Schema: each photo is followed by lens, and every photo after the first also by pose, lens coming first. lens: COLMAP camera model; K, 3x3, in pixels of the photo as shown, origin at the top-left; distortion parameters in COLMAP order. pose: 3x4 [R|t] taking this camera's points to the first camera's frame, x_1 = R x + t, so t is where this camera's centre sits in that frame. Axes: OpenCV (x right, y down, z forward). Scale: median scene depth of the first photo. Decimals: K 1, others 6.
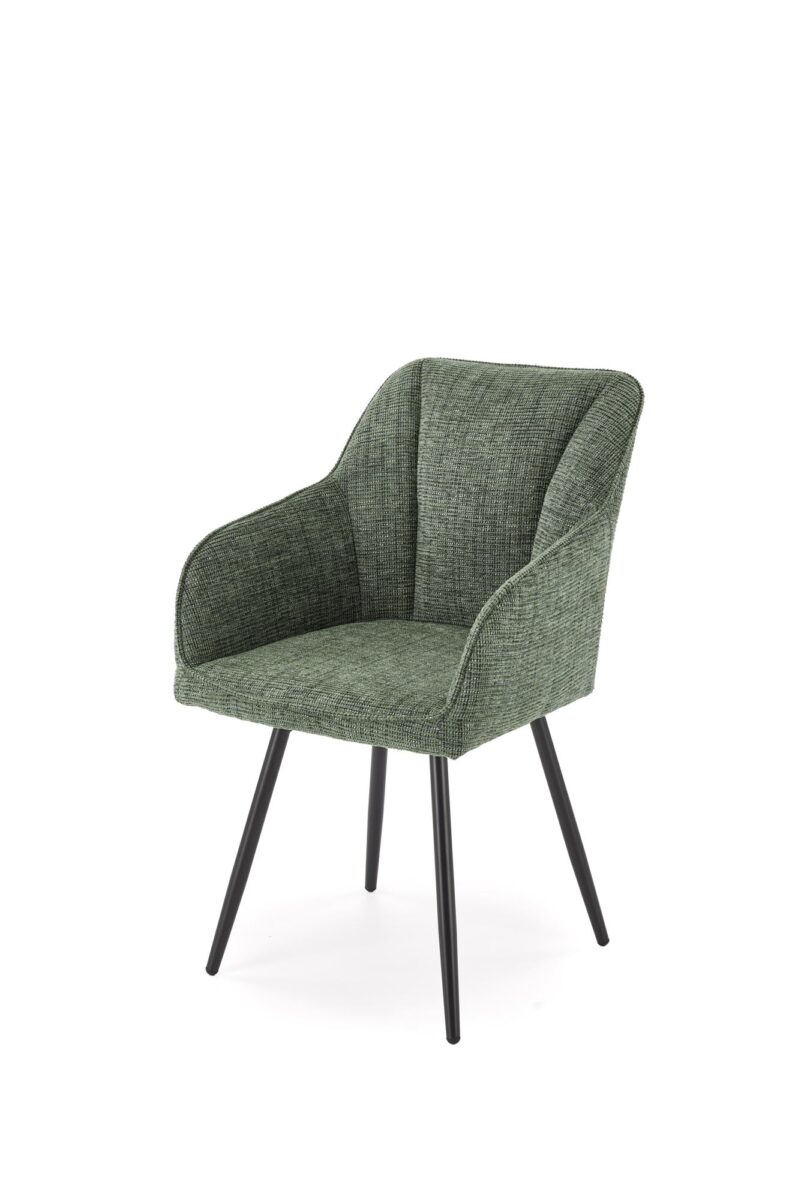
lens RADIAL K [[2273.6, 0, 400.5], [0, 2273.6, 600.0], [0, 0, 1]] dist [0.040429, 0.053070]
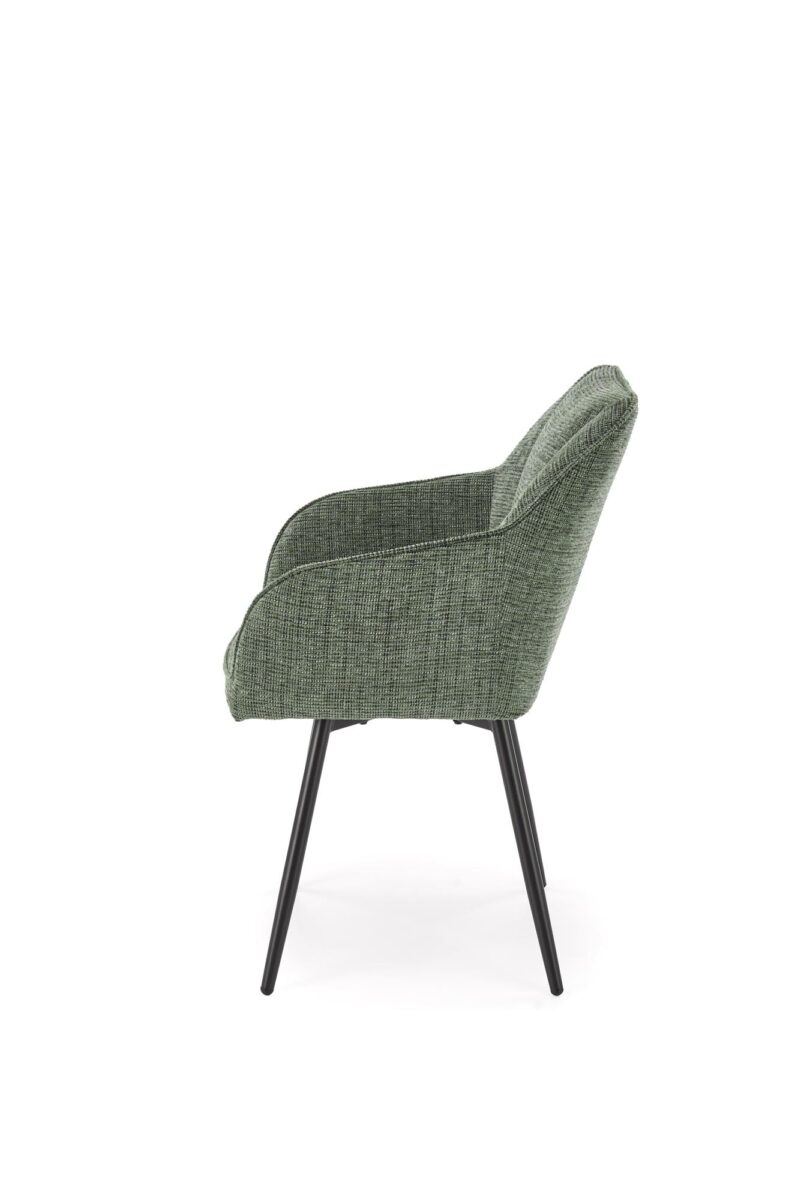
lens RADIAL K [[2273.6, 0, 400.5], [0, 2273.6, 600.0], [0, 0, 1]] dist [0.040429, 0.053070]
pose [[0.548239, 0.197360, -0.812701, 0.816744], [-0.190950, 0.975628, 0.108112, -0.102011], [0.814231, 0.095914, 0.572563, 0.398718]]
